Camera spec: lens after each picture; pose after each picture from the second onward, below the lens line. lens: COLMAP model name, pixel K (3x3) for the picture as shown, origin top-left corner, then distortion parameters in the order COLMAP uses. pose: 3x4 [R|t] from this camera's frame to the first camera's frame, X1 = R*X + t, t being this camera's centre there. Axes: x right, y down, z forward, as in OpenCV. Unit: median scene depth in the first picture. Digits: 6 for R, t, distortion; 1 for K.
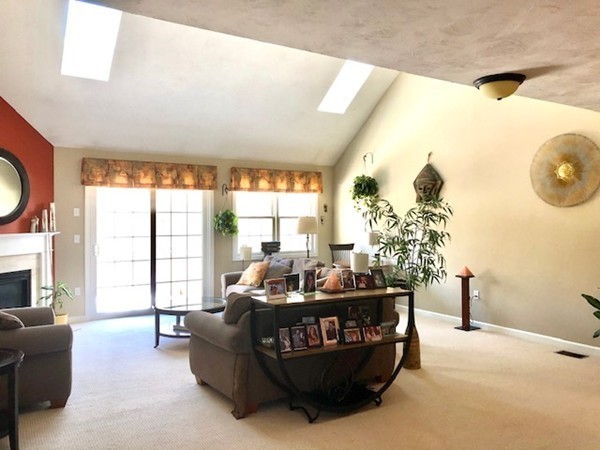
lens RADIAL K [[522.4, 0, 300.0], [0, 522.4, 225.0], [0, 0, 1]] dist [0.008344, -0.003464]
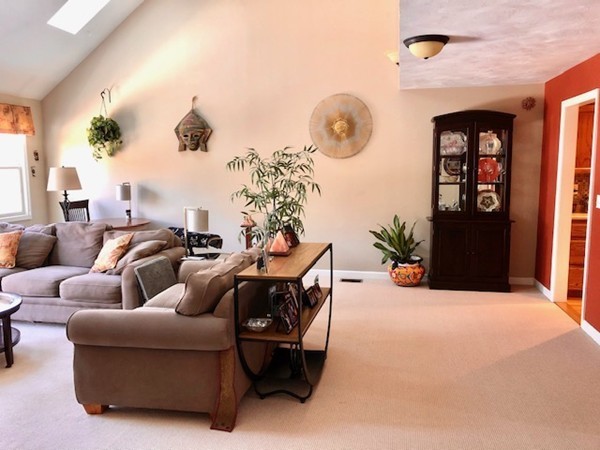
lens RADIAL K [[522.4, 0, 300.0], [0, 522.4, 225.0], [0, 0, 1]] dist [0.008344, -0.003464]
pose [[0.663026, -0.085440, 0.743705, -0.325956], [0.012871, 0.994620, 0.102791, -0.005768], [-0.748486, -0.058581, 0.660558, 0.232507]]
